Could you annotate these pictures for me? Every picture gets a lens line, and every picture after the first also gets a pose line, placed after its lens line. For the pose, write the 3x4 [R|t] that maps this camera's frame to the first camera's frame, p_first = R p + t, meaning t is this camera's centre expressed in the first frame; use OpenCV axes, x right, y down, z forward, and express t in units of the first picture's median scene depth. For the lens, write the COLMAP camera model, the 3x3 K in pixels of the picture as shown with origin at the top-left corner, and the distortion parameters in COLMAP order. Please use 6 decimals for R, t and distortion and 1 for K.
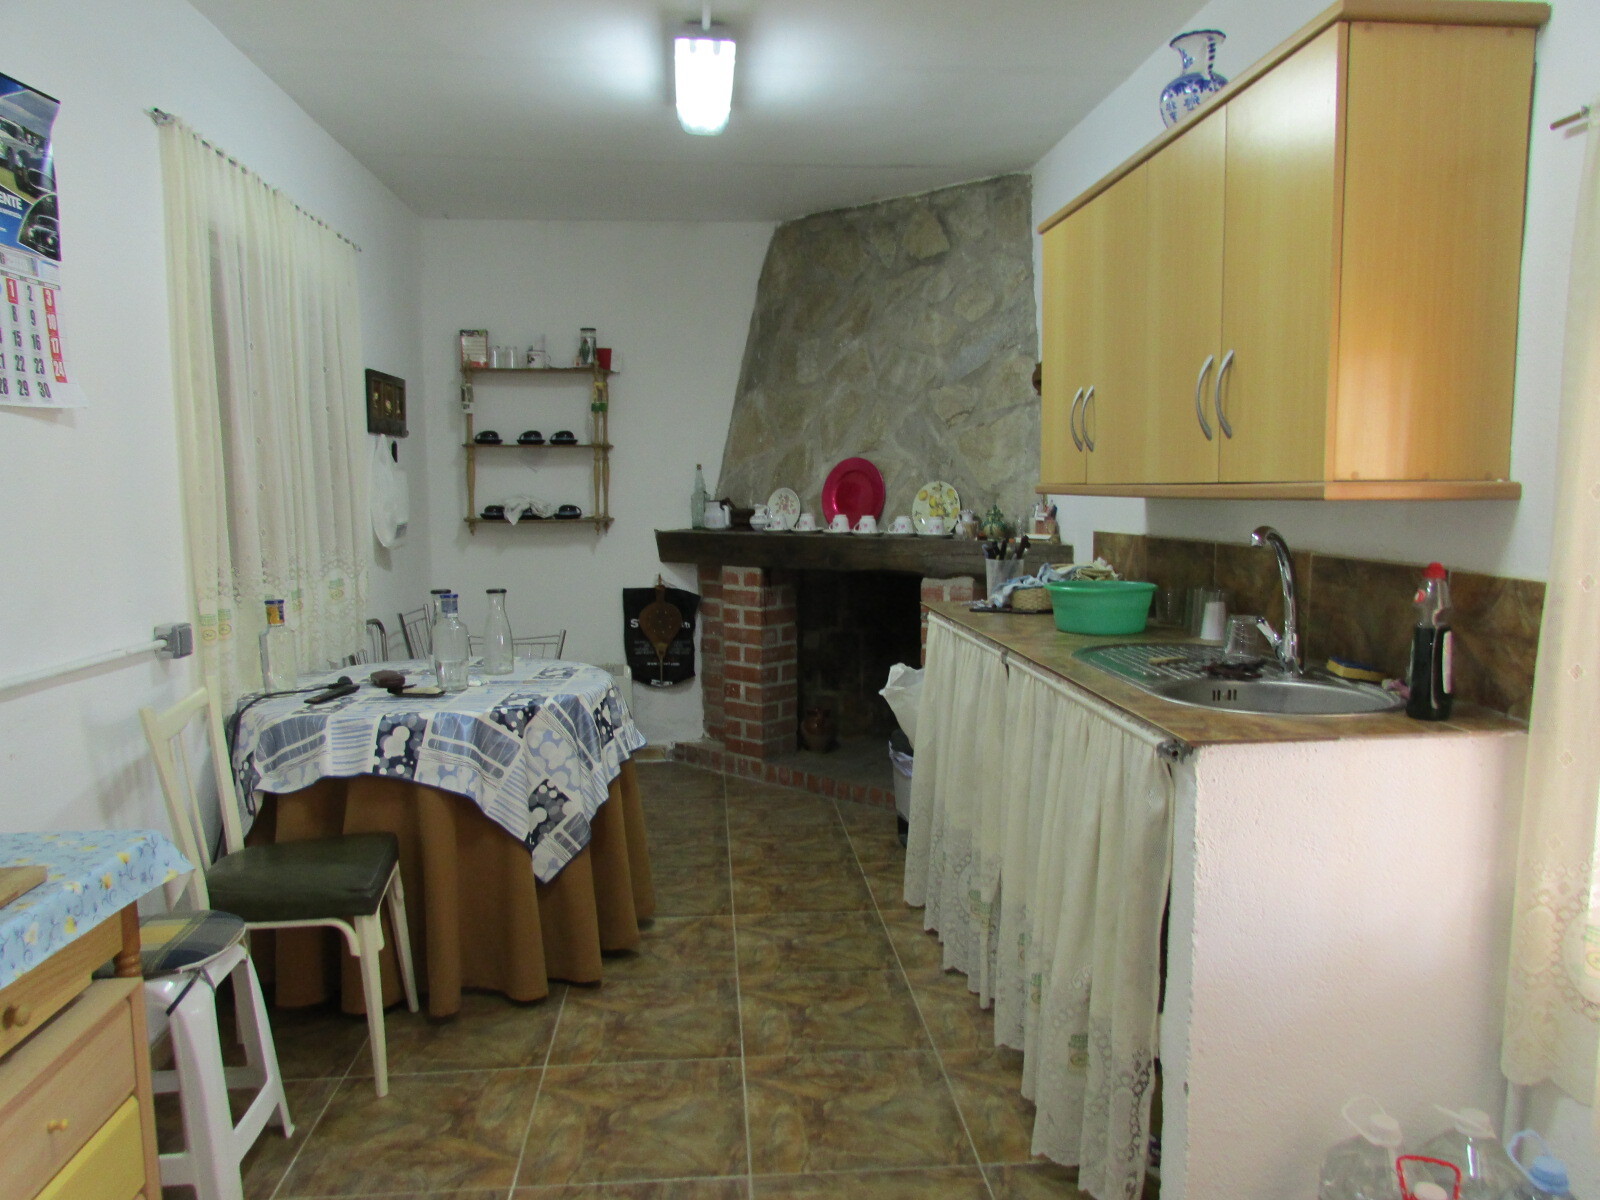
lens RADIAL K [[1156.9, 0, 799.0], [0, 1156.9, 606.5], [0, 0, 1]] dist [-0.007356, -0.003402]
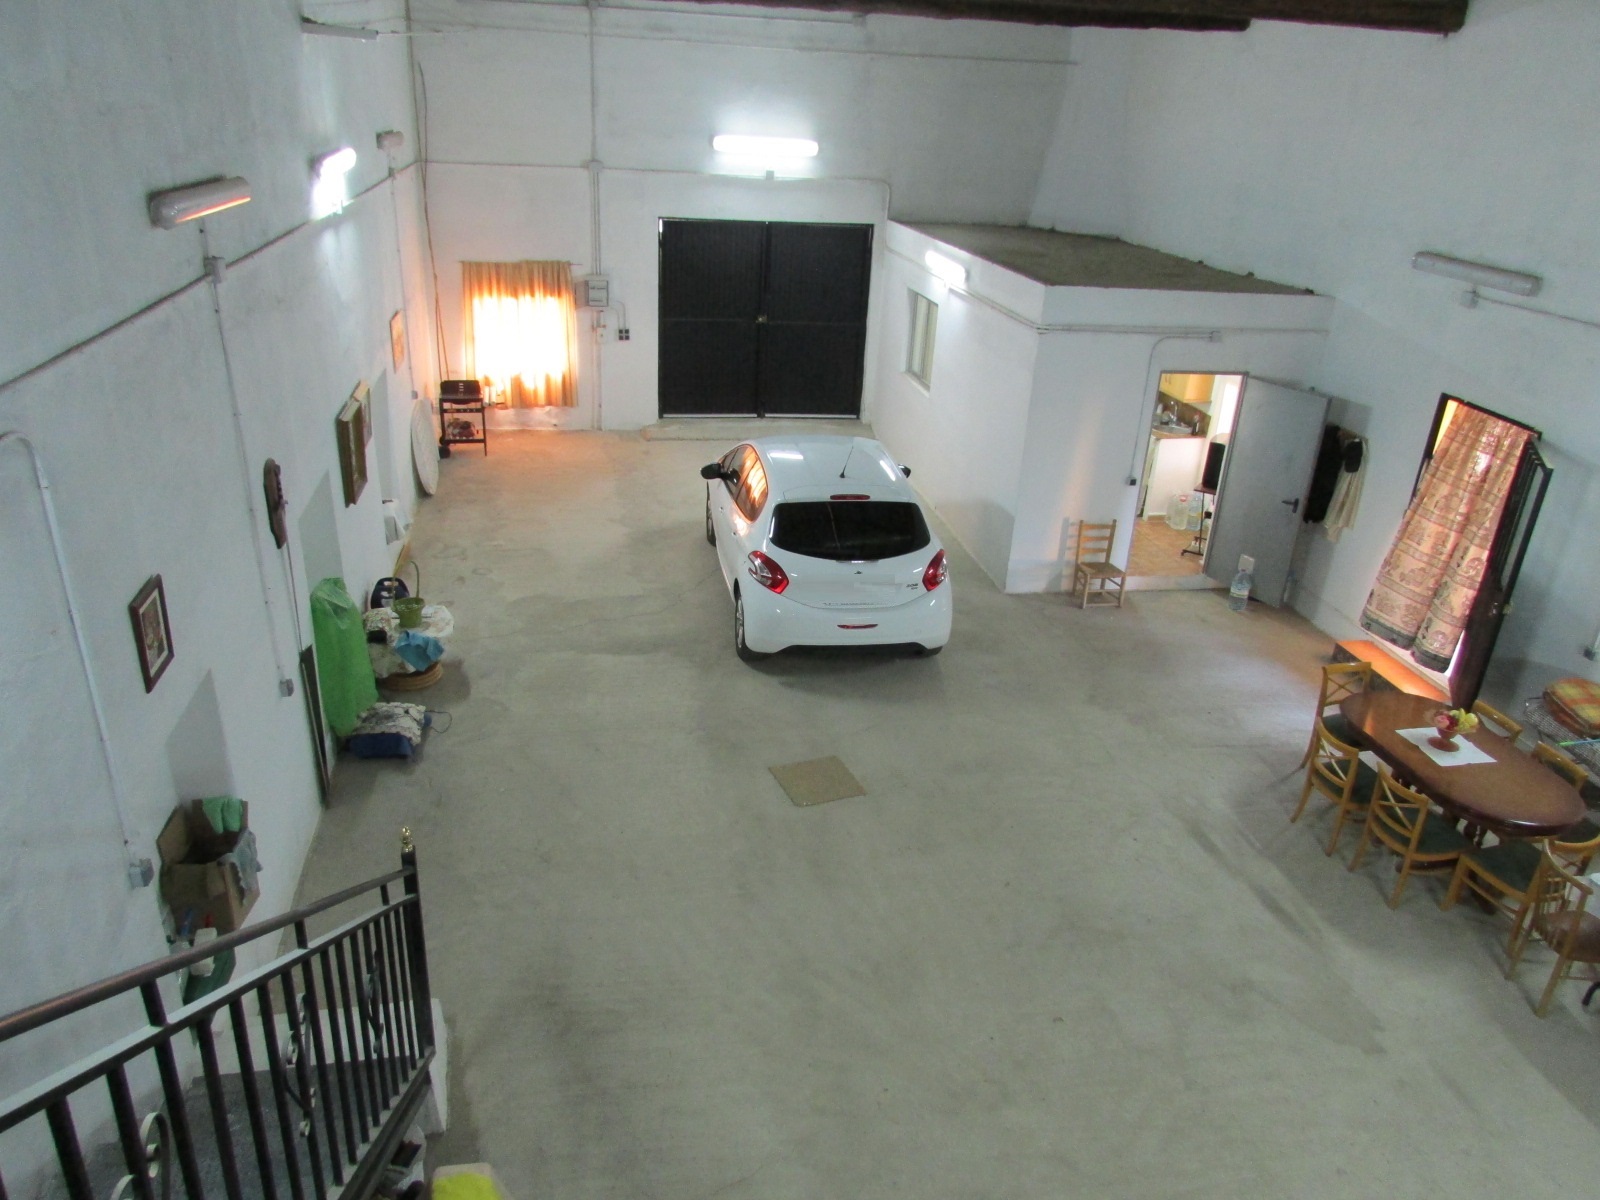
lens RADIAL K [[1156.9, 0, 799.6], [0, 1156.9, 599.9], [0, 0, 1]] dist [-0.007356, -0.003402]
pose [[0.993668, 0.012135, 0.111700, -2.097432], [-0.044620, 0.955016, 0.293178, -0.726336], [-0.103117, -0.296305, 0.949510, -4.605294]]
